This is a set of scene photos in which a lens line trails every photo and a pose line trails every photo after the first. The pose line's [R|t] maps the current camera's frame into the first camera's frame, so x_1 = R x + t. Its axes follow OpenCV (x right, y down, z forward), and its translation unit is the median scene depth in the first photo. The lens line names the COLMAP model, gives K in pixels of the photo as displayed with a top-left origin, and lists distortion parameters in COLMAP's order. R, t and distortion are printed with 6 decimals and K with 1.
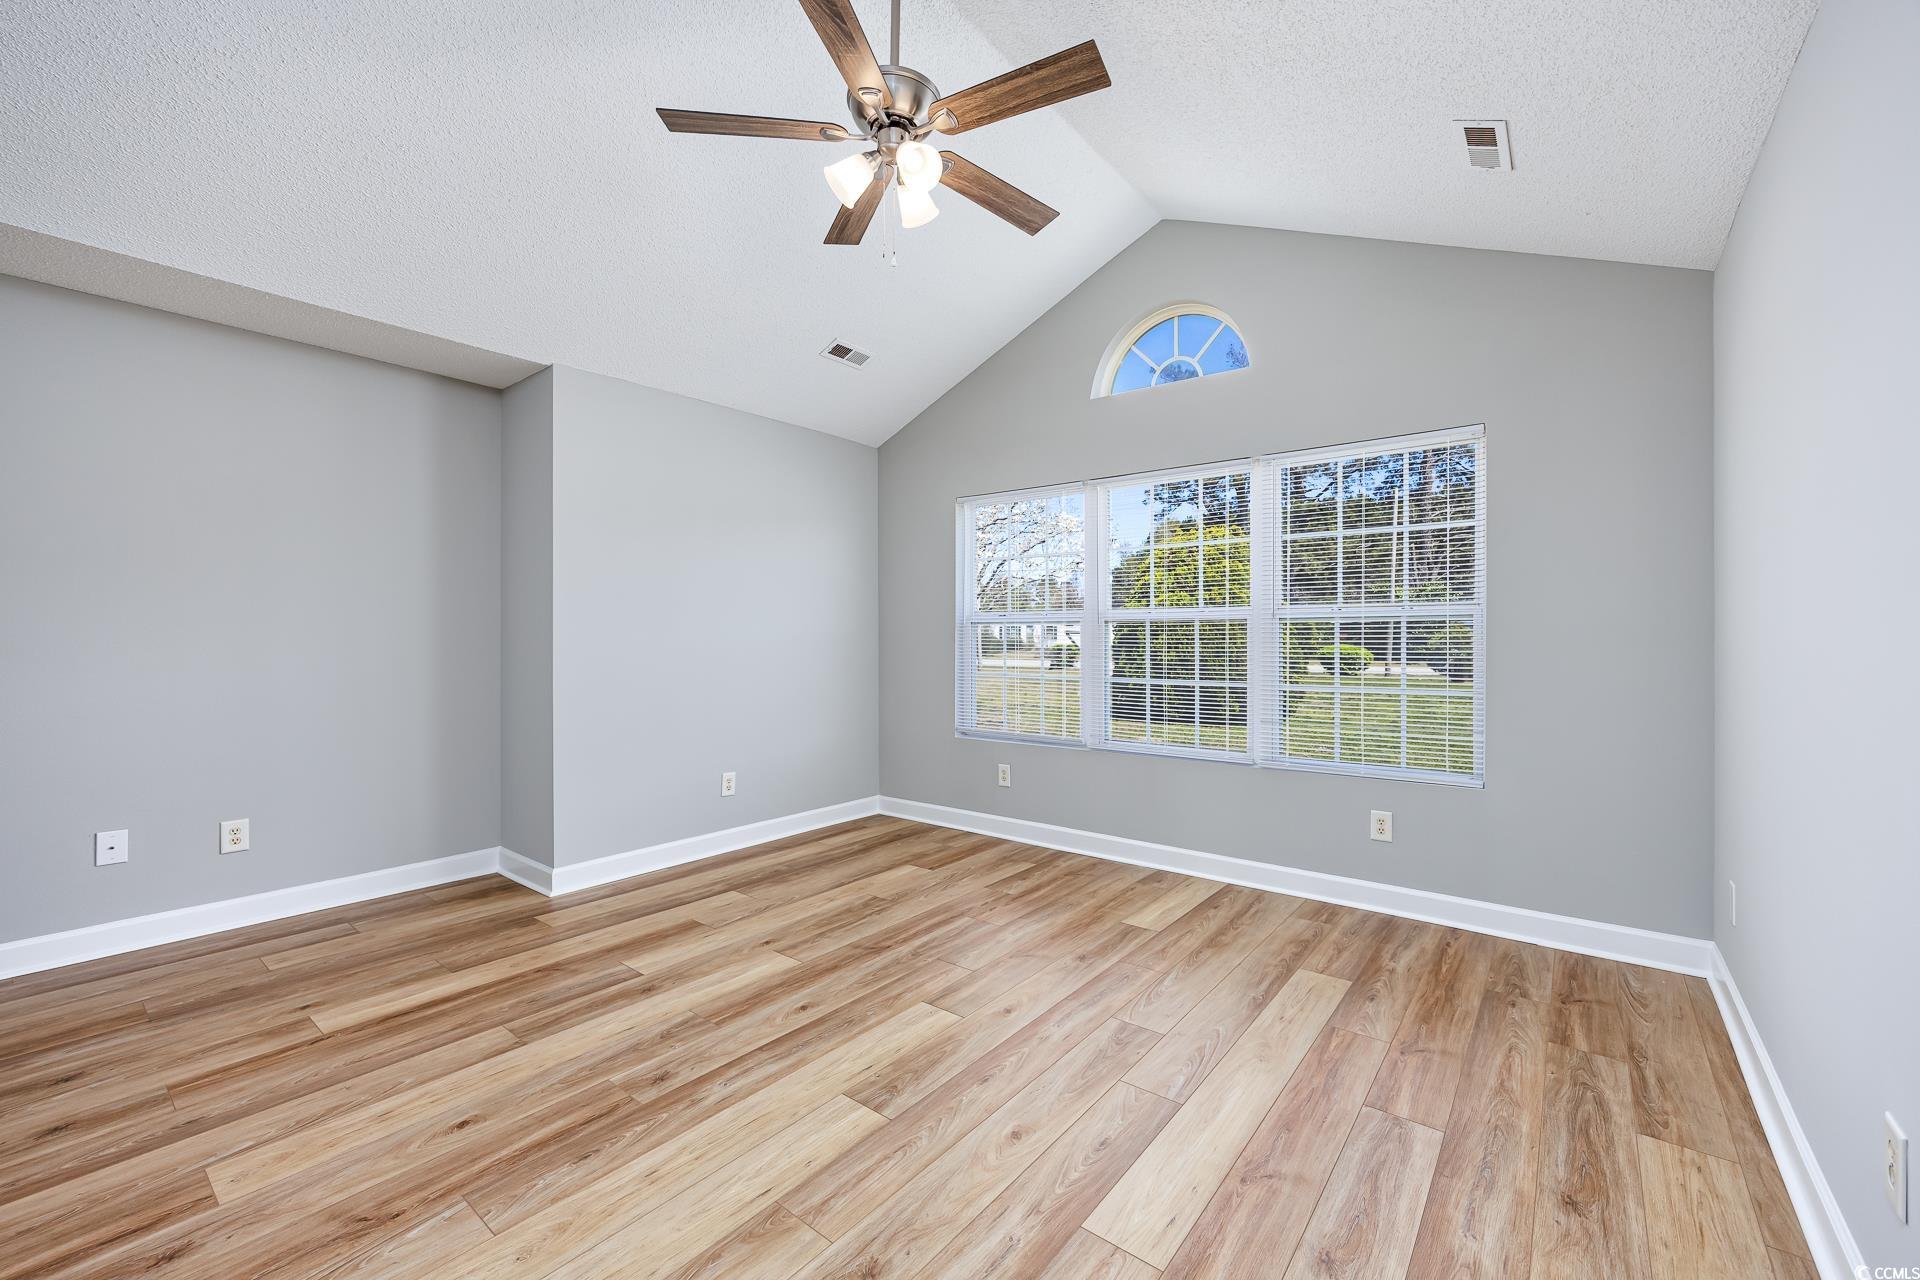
lens RADIAL K [[768.7, 0, 951.1], [0, 768.7, 635.2], [0, 0, 1]] dist [-0.001691, -0.000069]
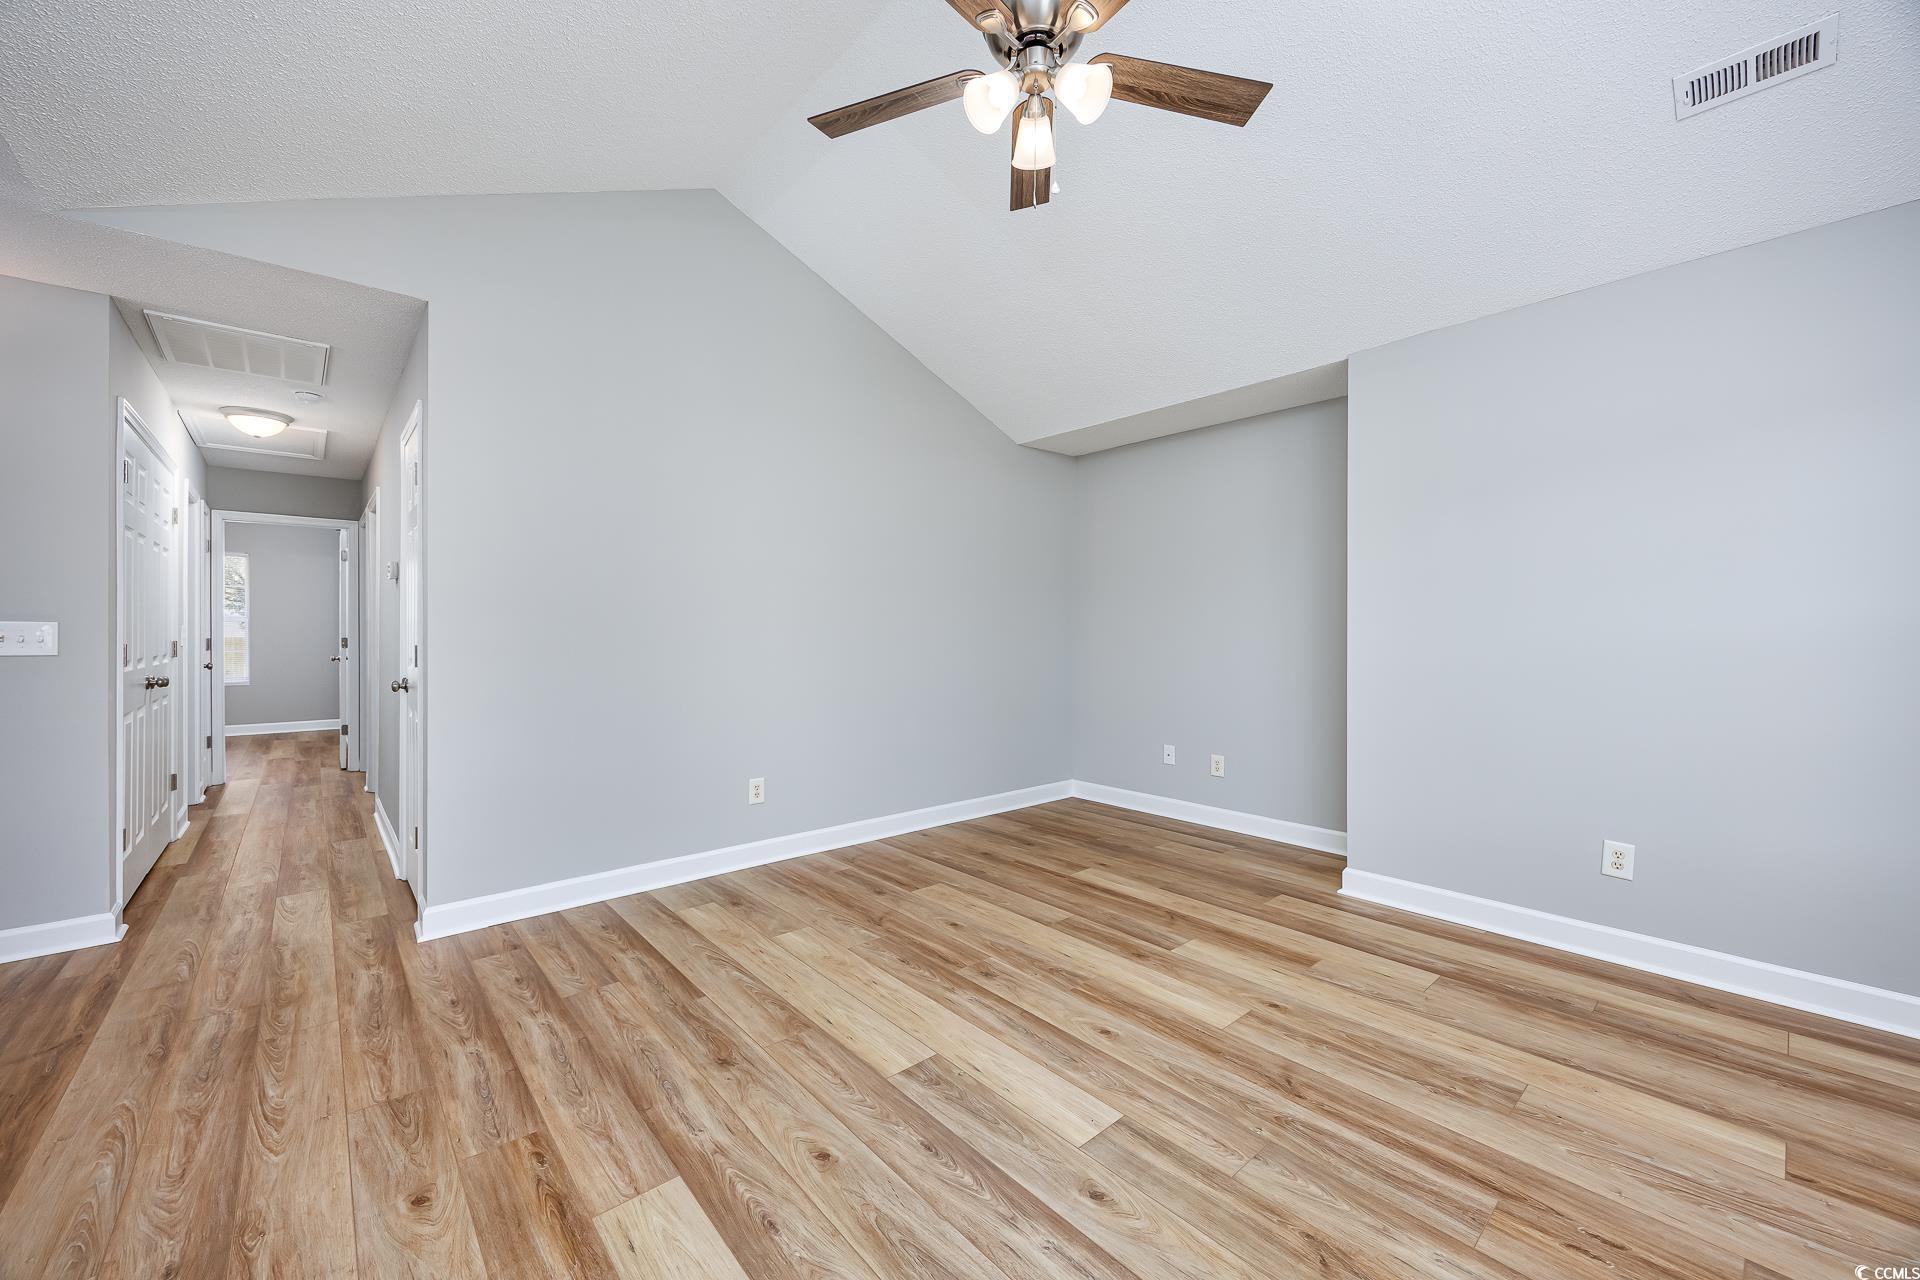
lens RADIAL K [[760.4, 0, 1022.1], [0, 760.4, 633.3], [0, 0, 1]] dist [-0.002296, -0.000145]
pose [[-0.136178, 0.002434, -0.990681, 0.671910], [-0.000311, 0.999997, 0.002500, -0.001749], [0.990684, 0.000648, -0.136177, 0.936302]]
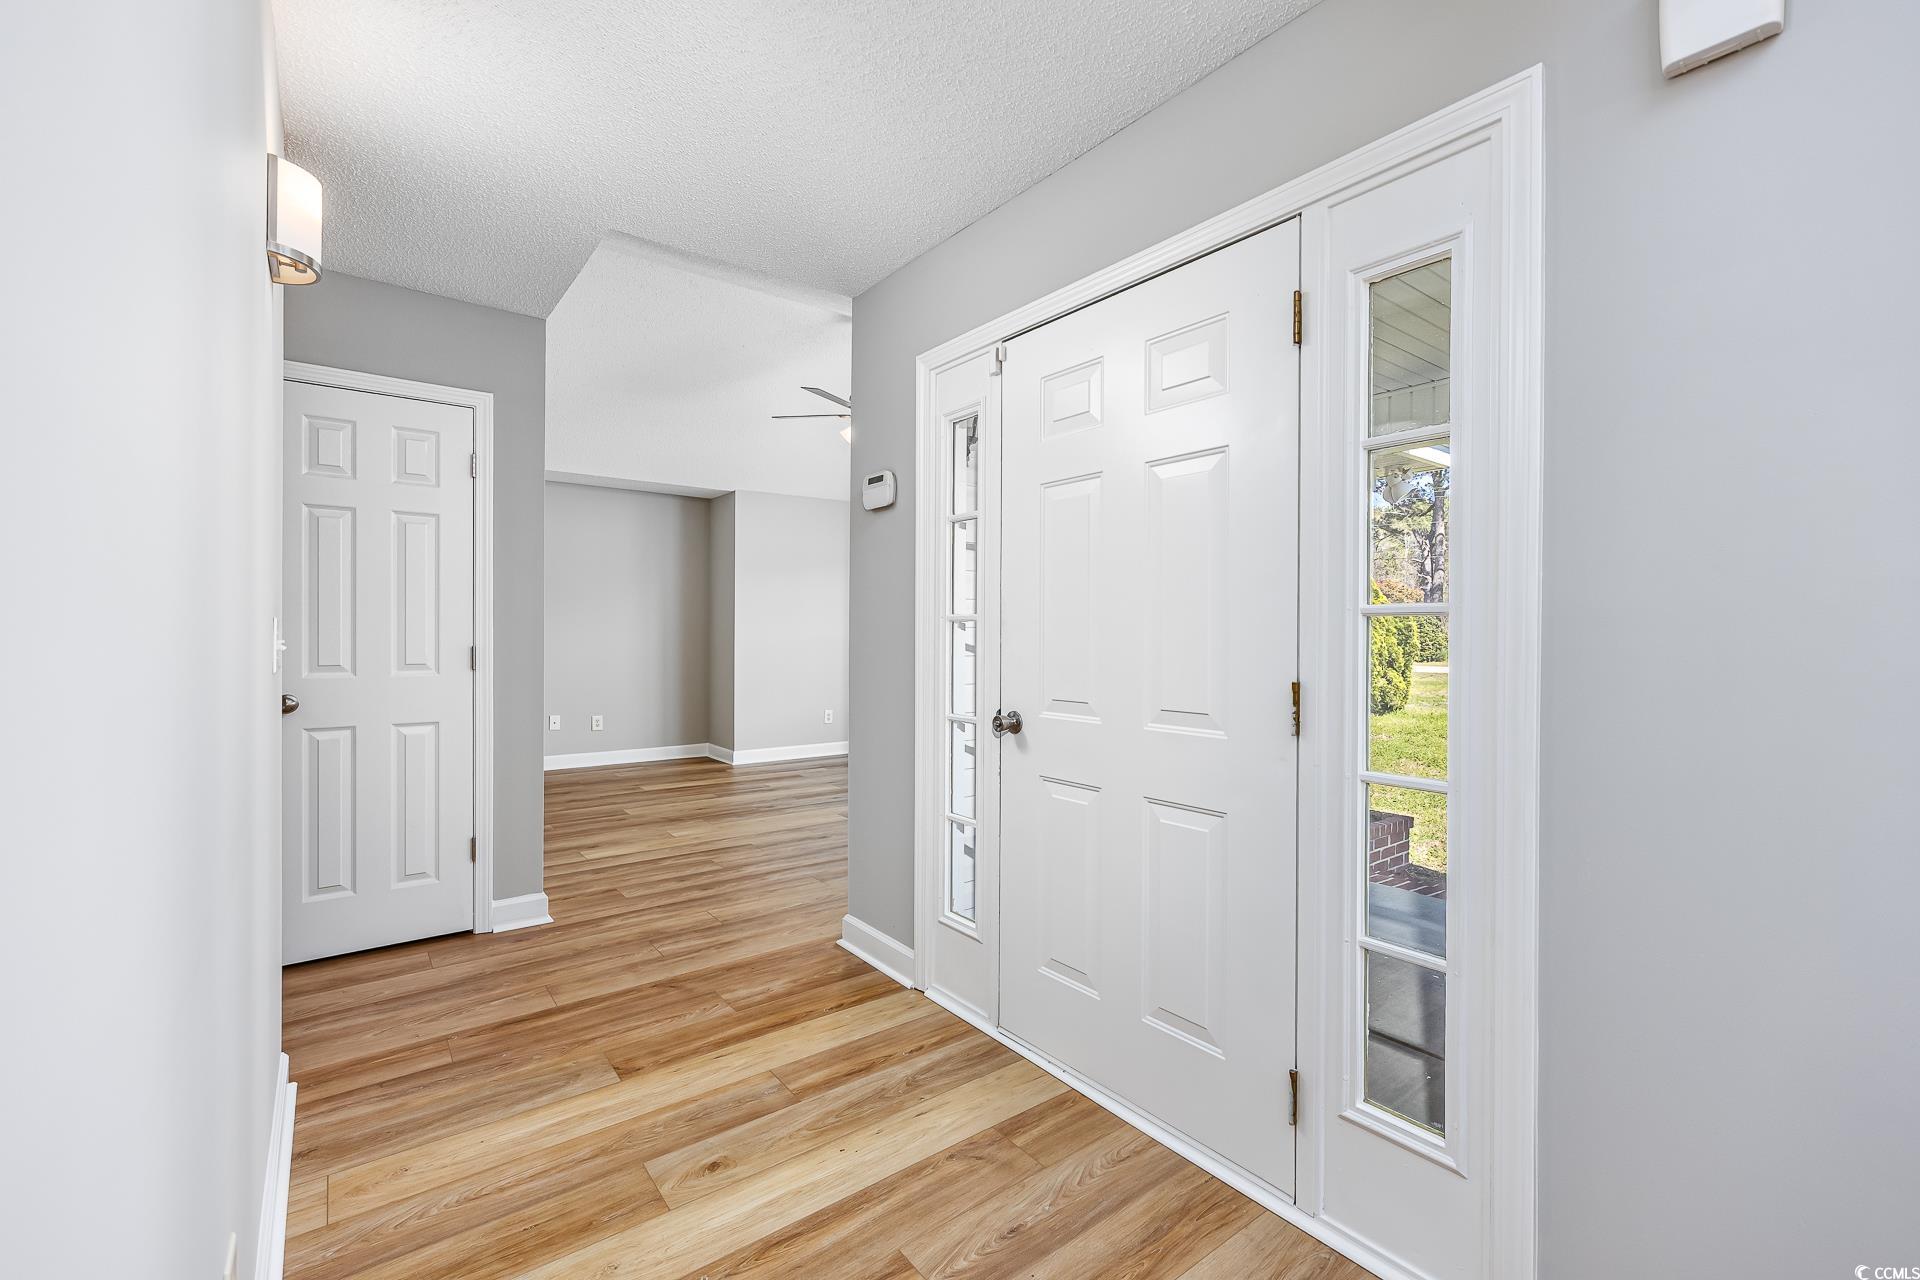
lens RADIAL K [[768.7, 0, 951.1], [0, 768.7, 635.2], [0, 0, 1]] dist [-0.001691, -0.000069]
pose [[0.977335, 0.004035, -0.211660, 0.551532], [-0.003099, 0.999984, 0.004755, 0.002824], [0.211676, -0.003991, 0.977332, -1.006216]]
